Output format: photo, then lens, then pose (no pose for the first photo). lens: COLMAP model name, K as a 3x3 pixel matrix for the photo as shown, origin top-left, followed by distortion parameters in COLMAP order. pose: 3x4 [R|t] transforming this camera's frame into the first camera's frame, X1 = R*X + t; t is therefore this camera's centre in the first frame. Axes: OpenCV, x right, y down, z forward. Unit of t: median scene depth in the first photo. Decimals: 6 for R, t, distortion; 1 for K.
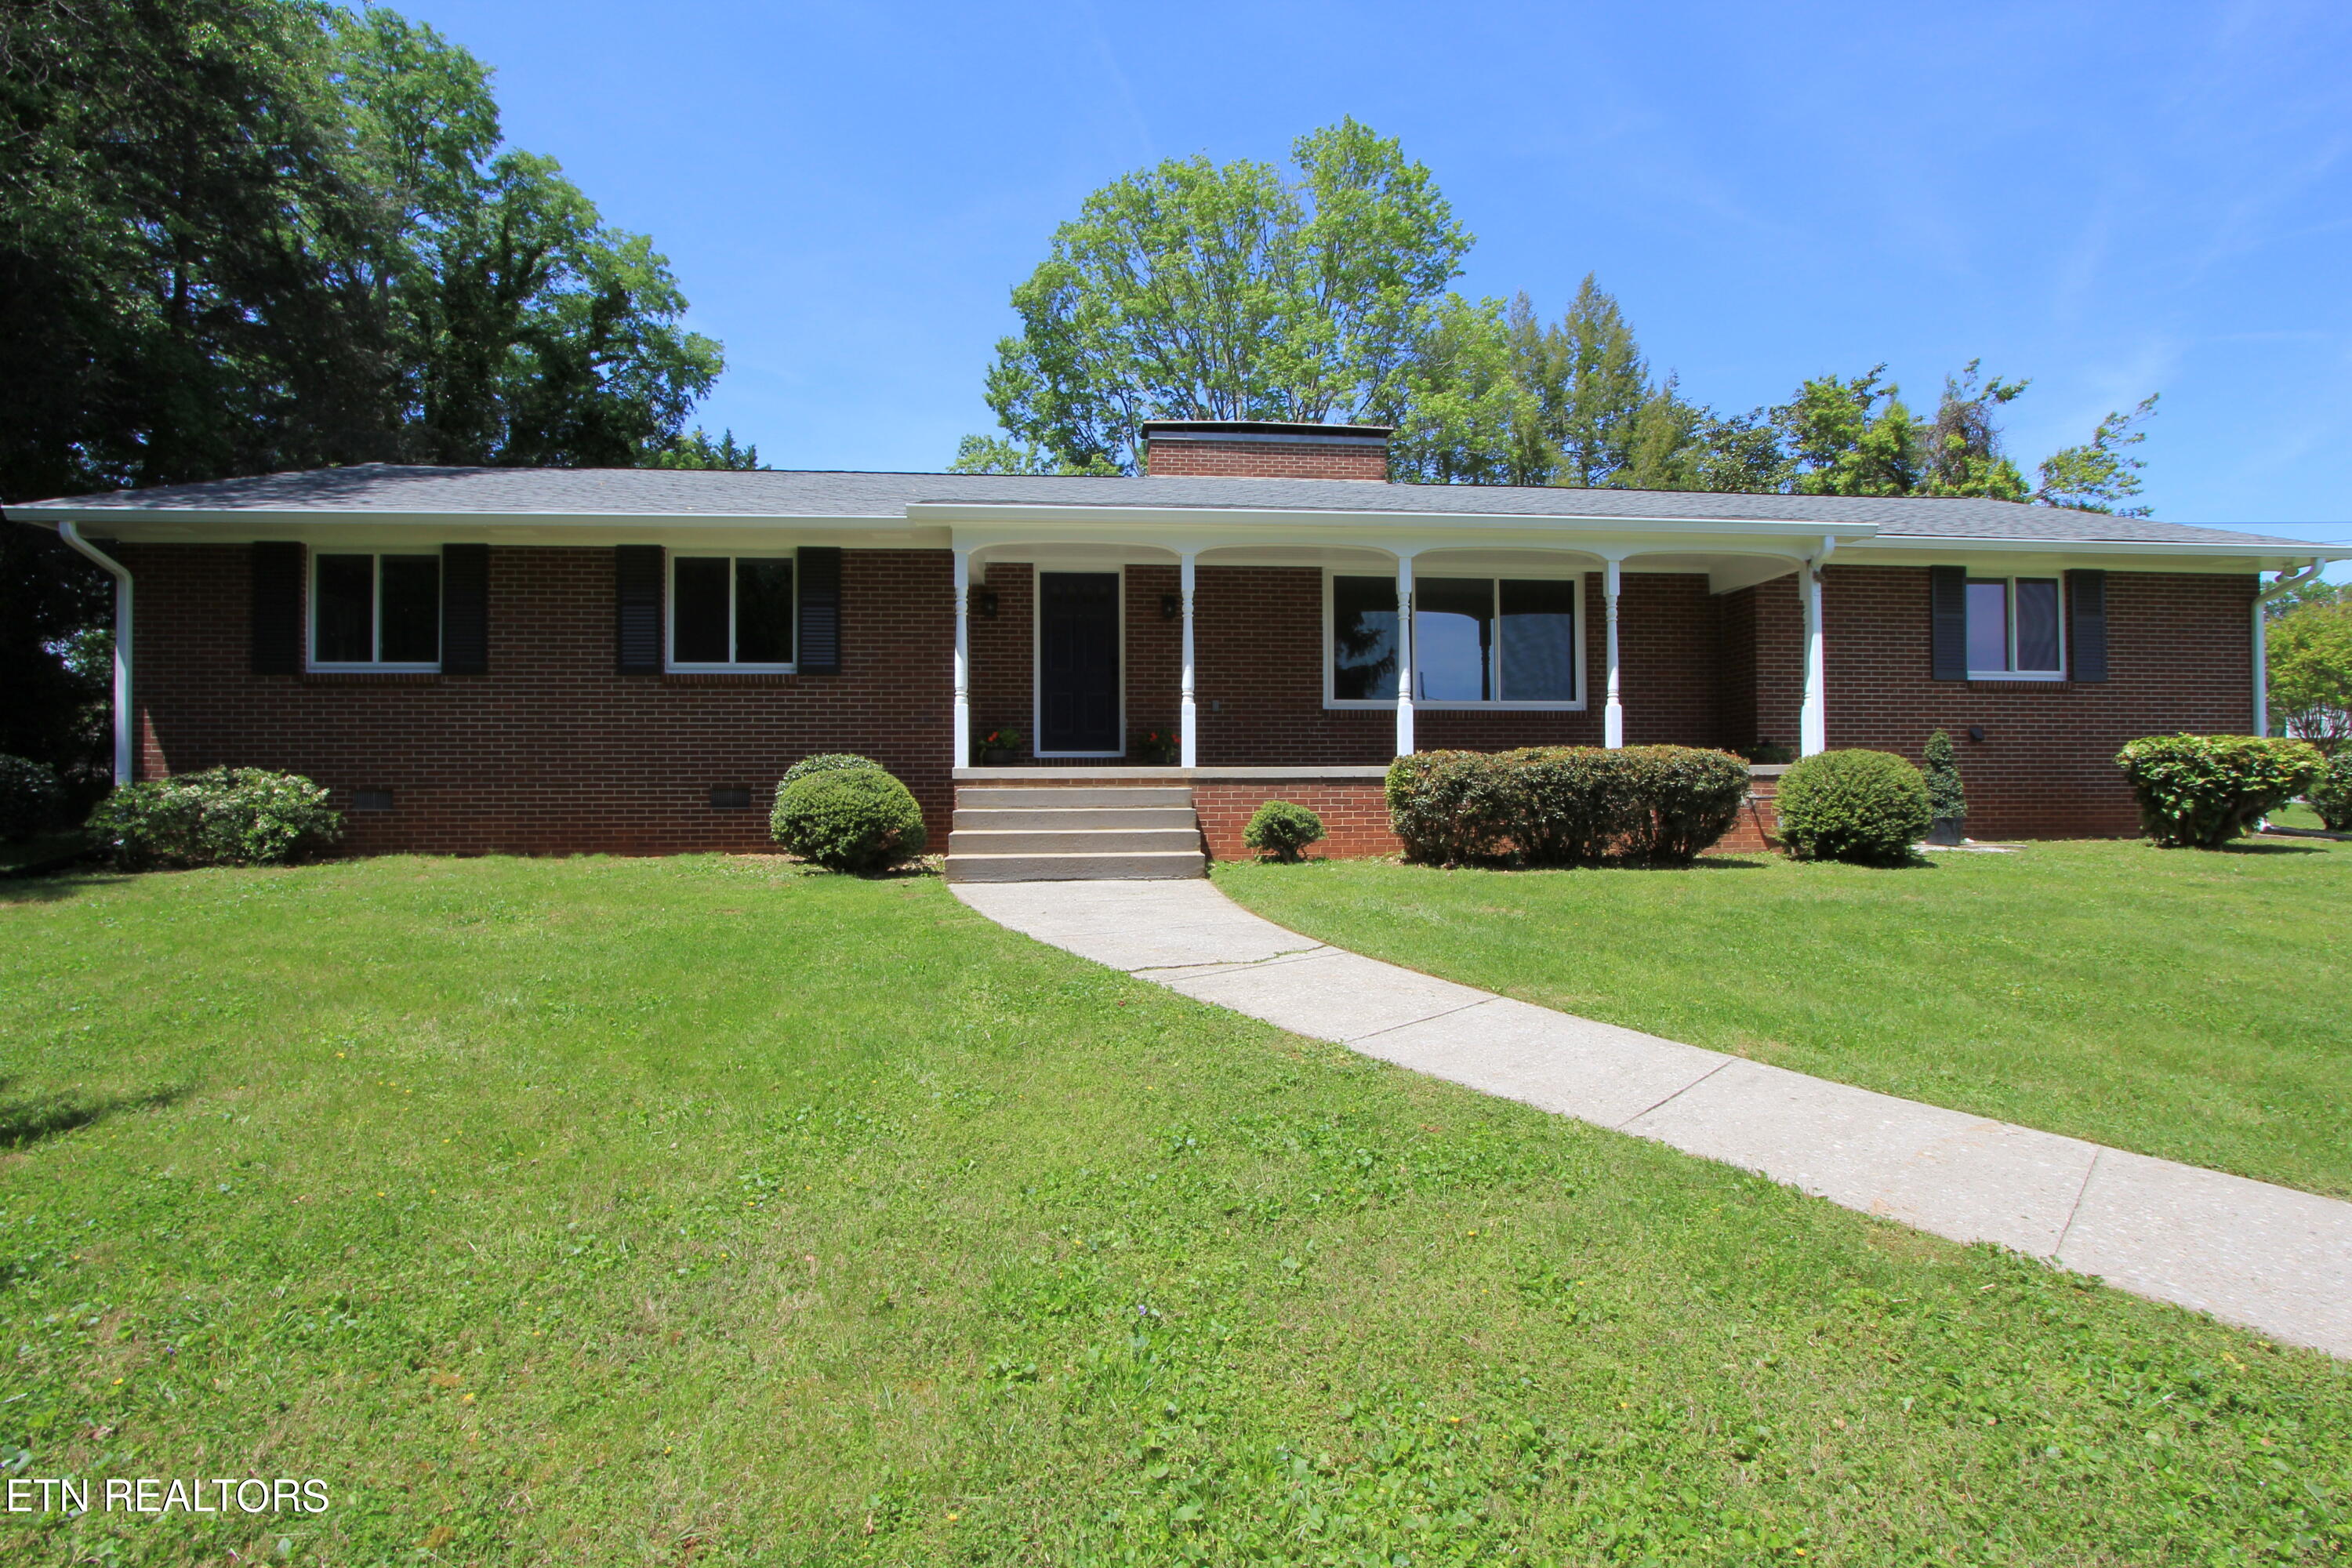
lens RADIAL K [[1083.5, 0, 1170.5], [0, 1083.5, 797.9], [0, 0, 1]] dist [-0.022376, 0.004755]
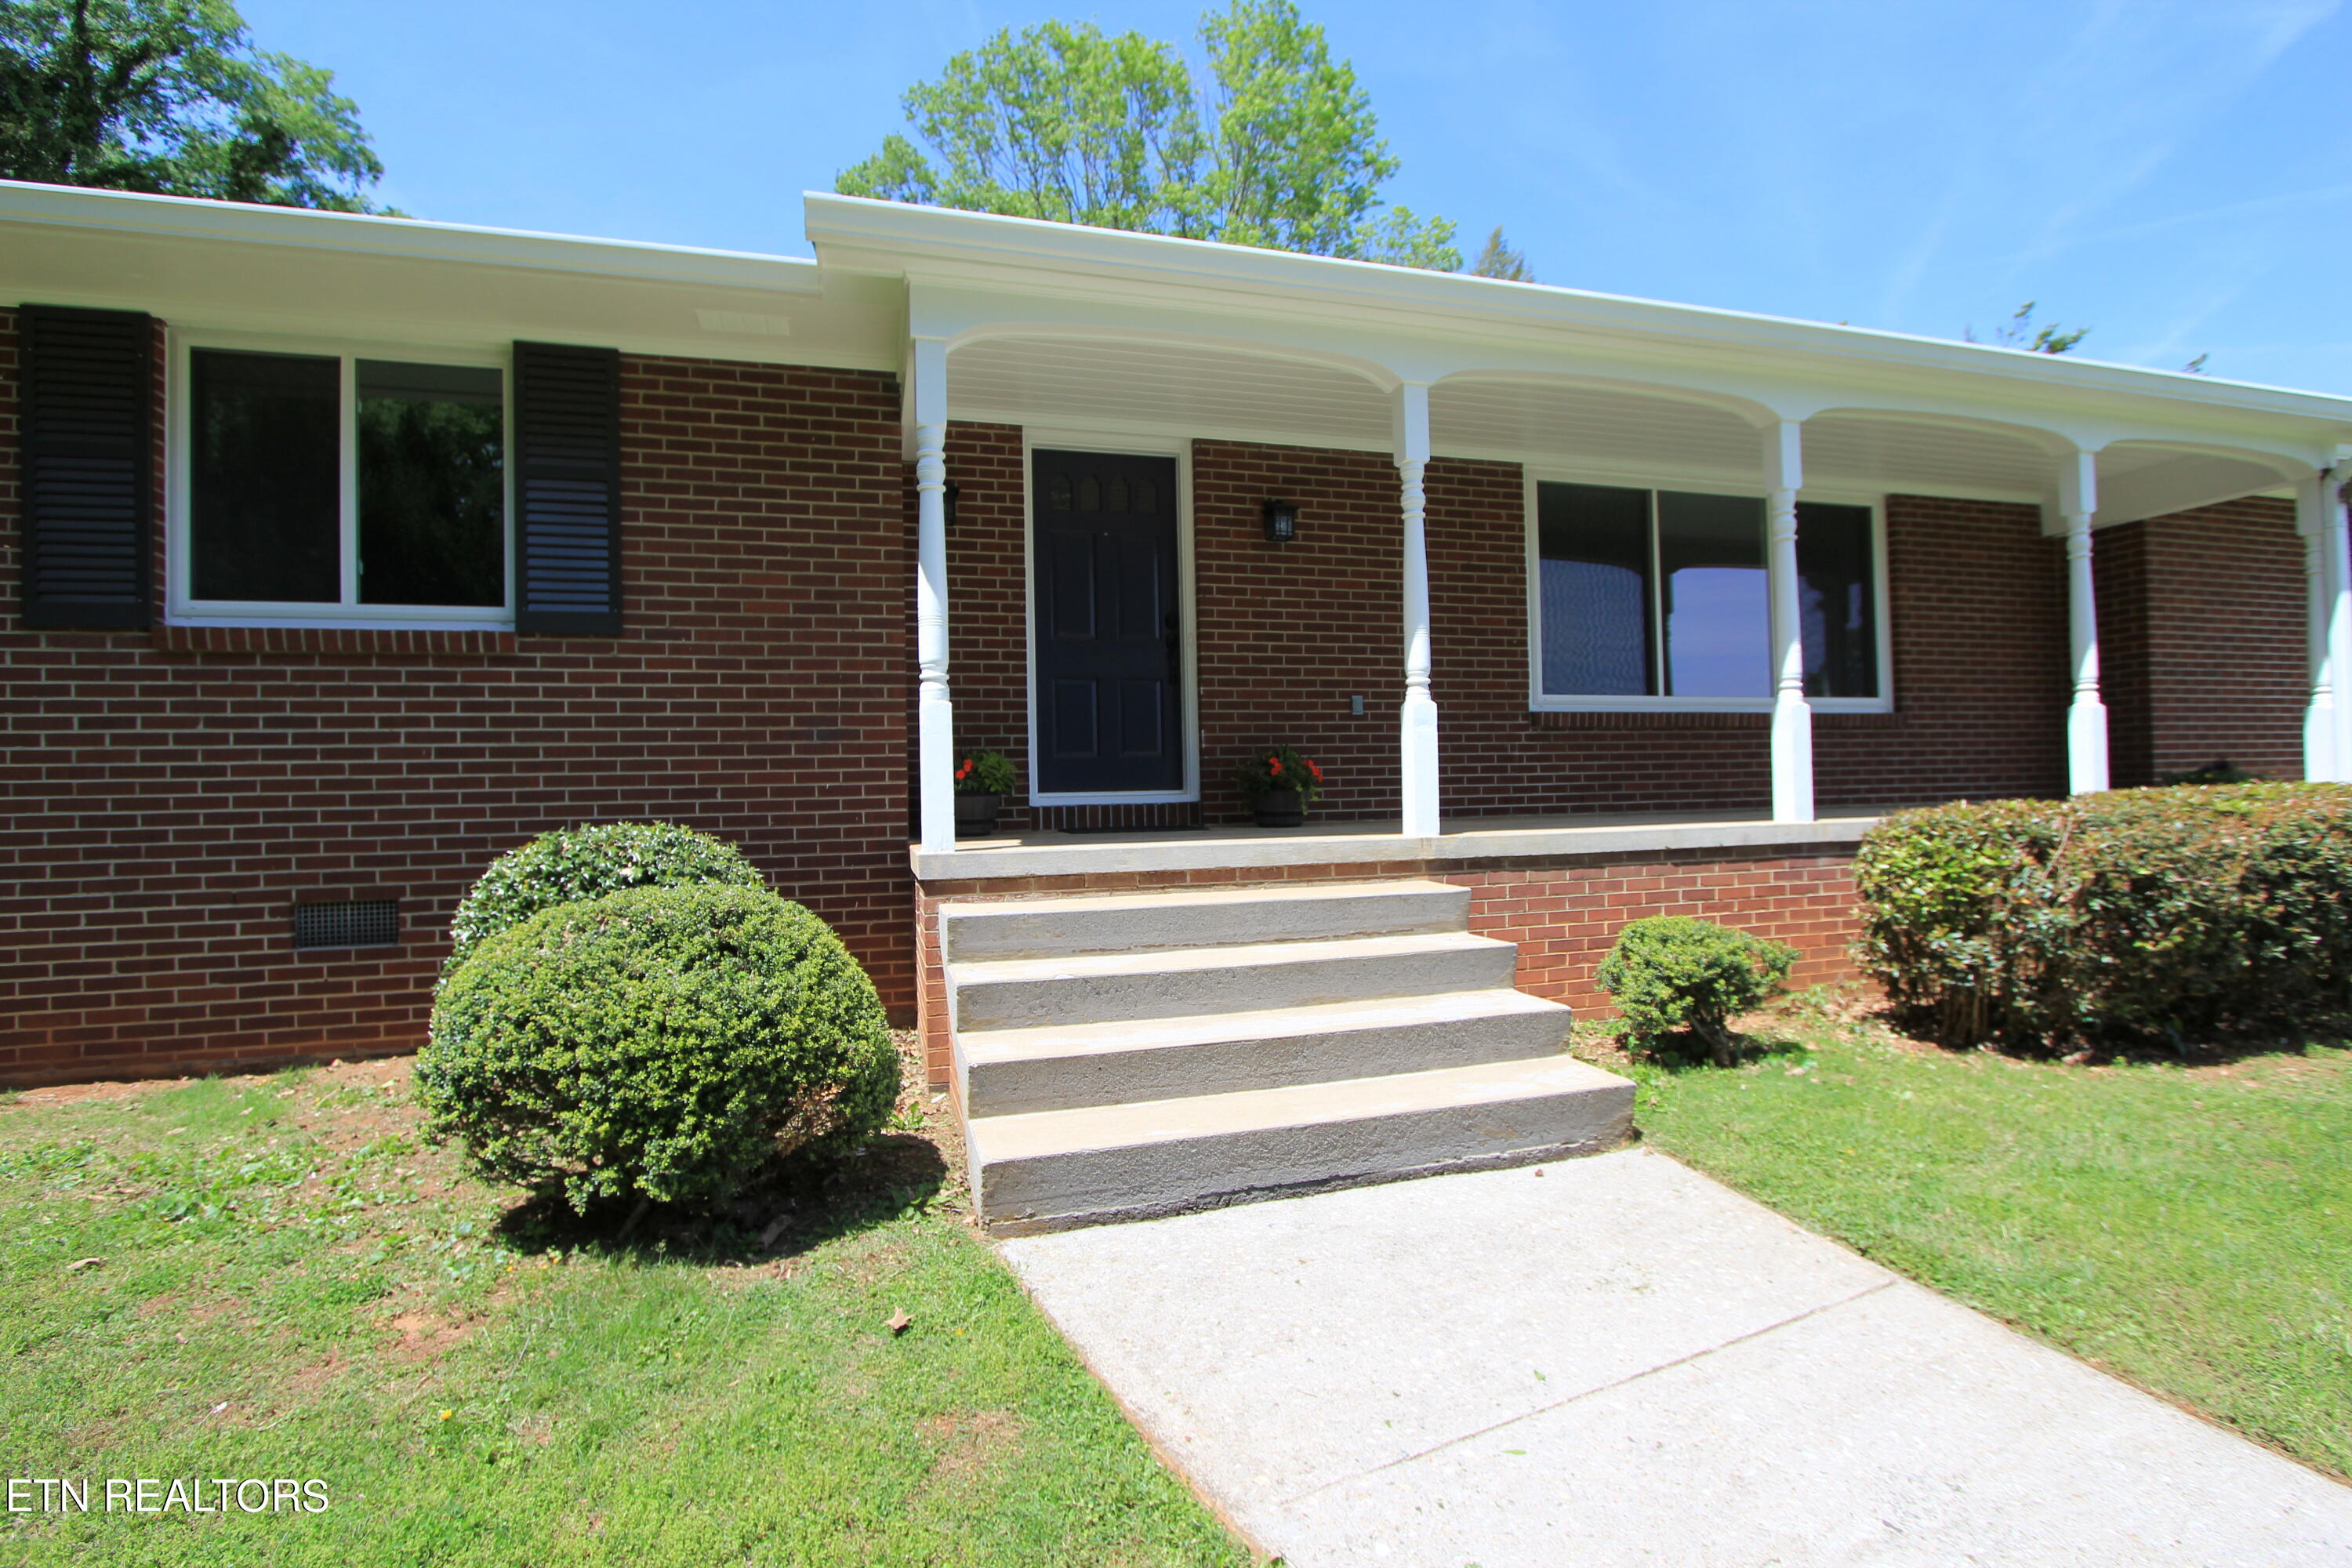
lens RADIAL K [[1083.5, 0, 1174.0], [0, 1083.5, 781.5], [0, 0, 1]] dist [-0.022376, 0.004755]
pose [[0.981702, -0.013243, 0.189963, -0.169707], [0.015907, 0.999795, -0.012508, -0.045241], [-0.189758, 0.015301, 0.981712, 0.528408]]
